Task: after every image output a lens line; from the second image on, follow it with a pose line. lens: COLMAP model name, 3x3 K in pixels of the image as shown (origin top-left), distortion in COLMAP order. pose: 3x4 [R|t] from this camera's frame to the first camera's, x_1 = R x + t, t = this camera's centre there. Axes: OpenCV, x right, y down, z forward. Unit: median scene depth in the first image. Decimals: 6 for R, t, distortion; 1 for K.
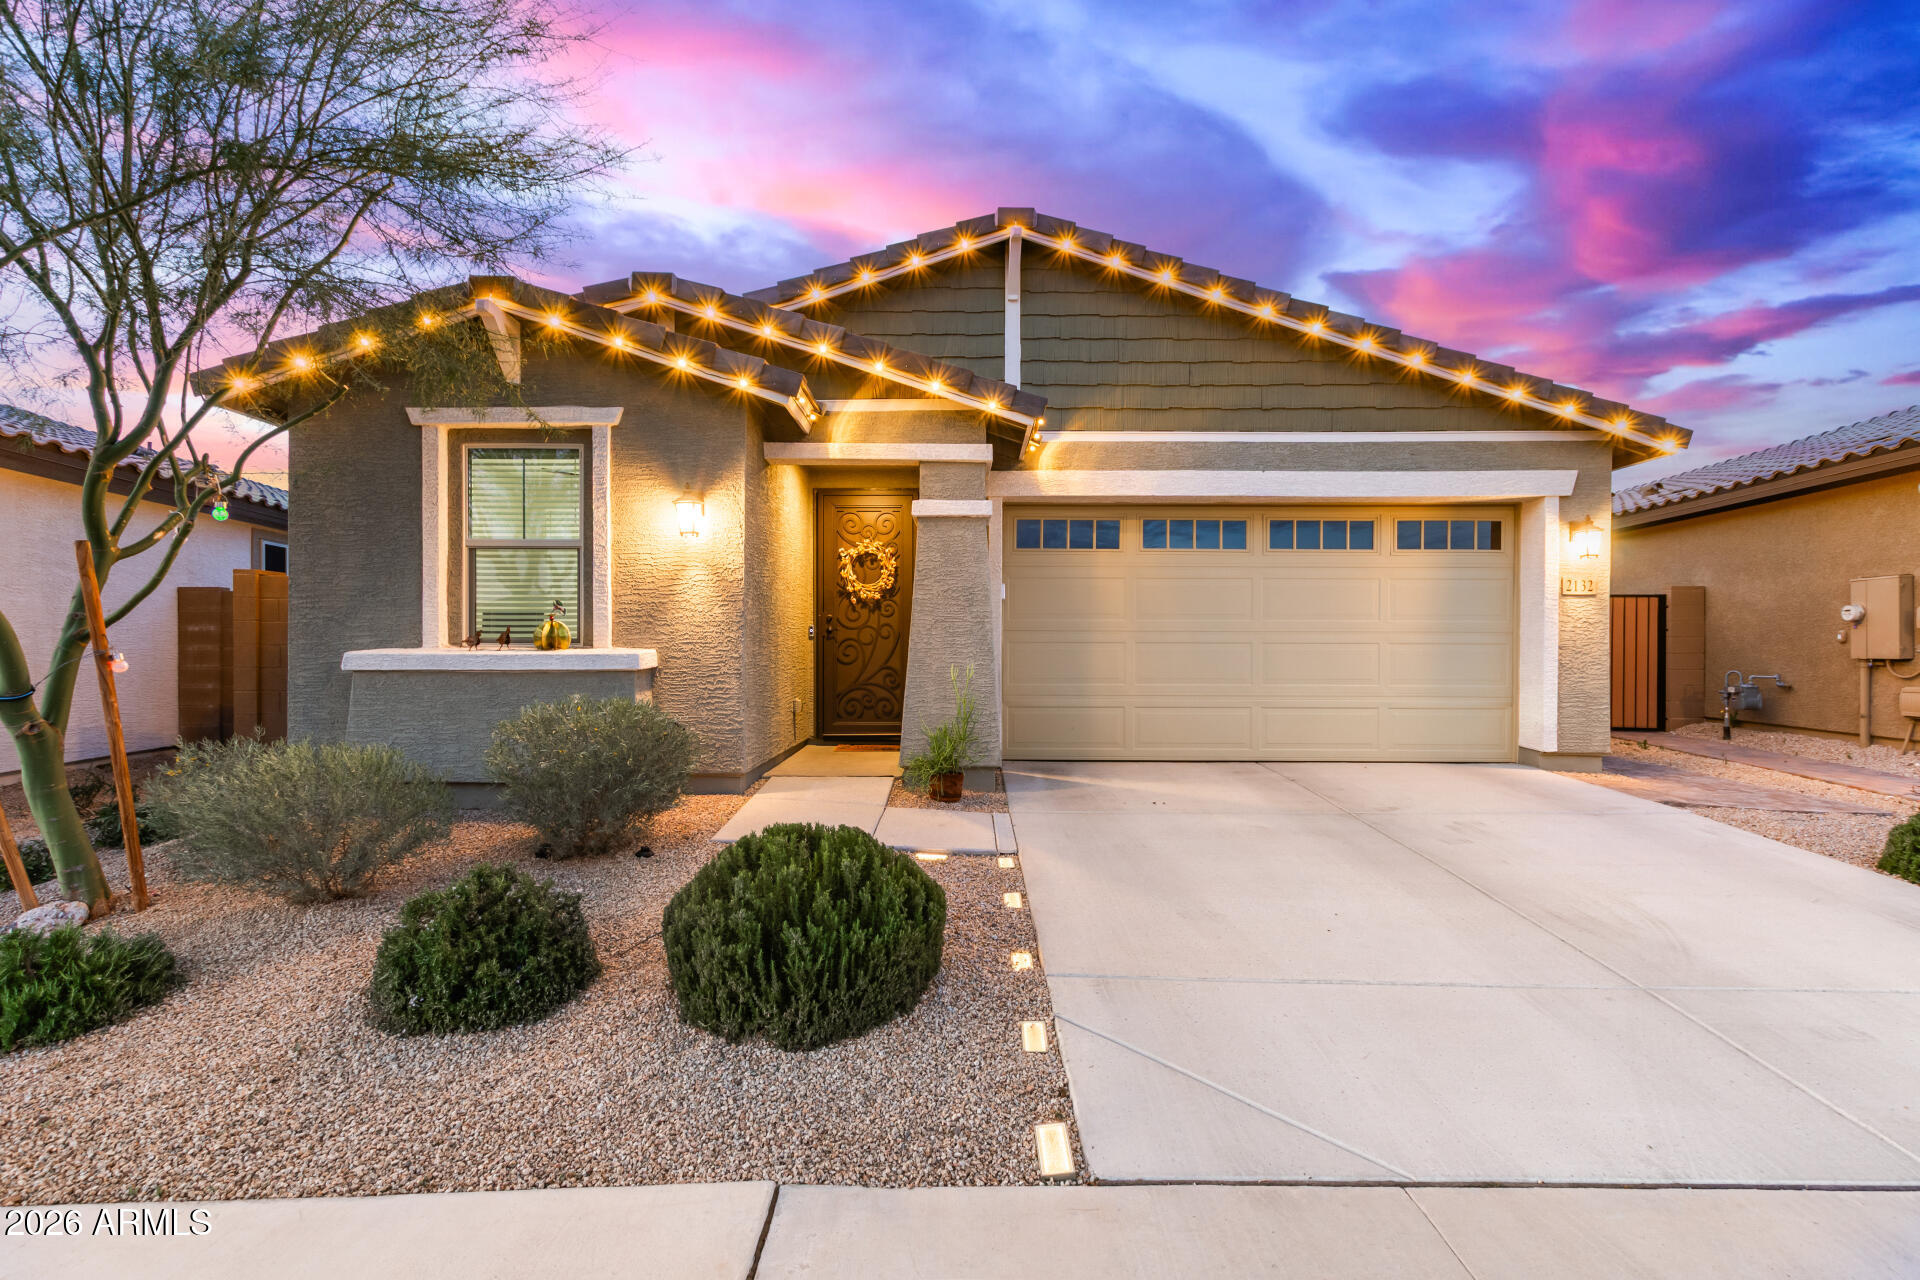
lens RADIAL K [[875.9, 0, 962.5], [0, 875.9, 643.9], [0, 0, 1]] dist [0.004880, 0.000015]
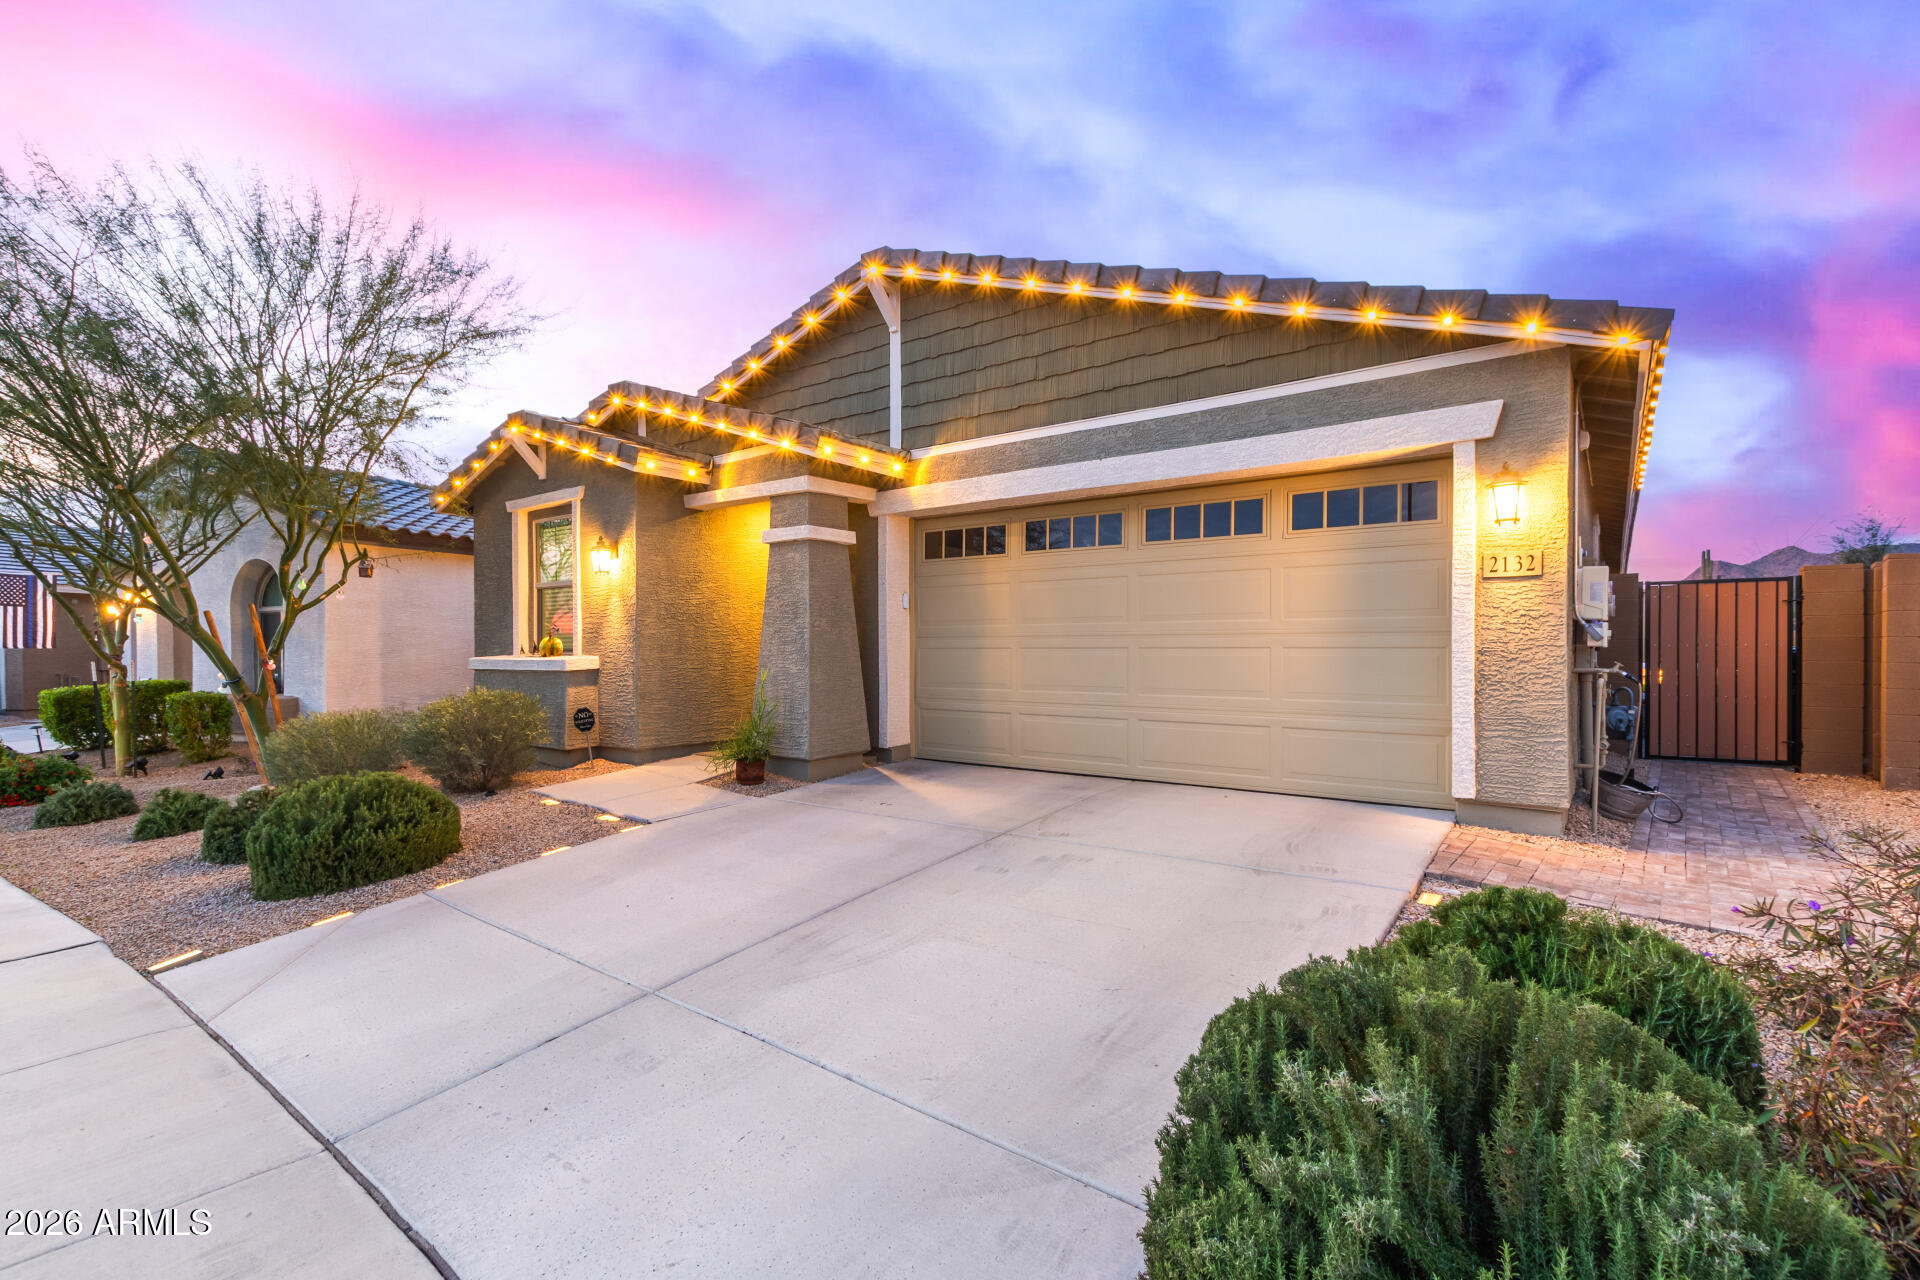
lens RADIAL K [[875.9, 0, 959.0], [0, 875.9, 646.5], [0, 0, 1]] dist [0.004880, 0.000015]
pose [[0.803584, -0.006504, -0.595156, 0.758641], [0.008177, 0.999967, 0.000112, -0.004169], [0.595136, -0.004957, 0.803610, 0.177853]]
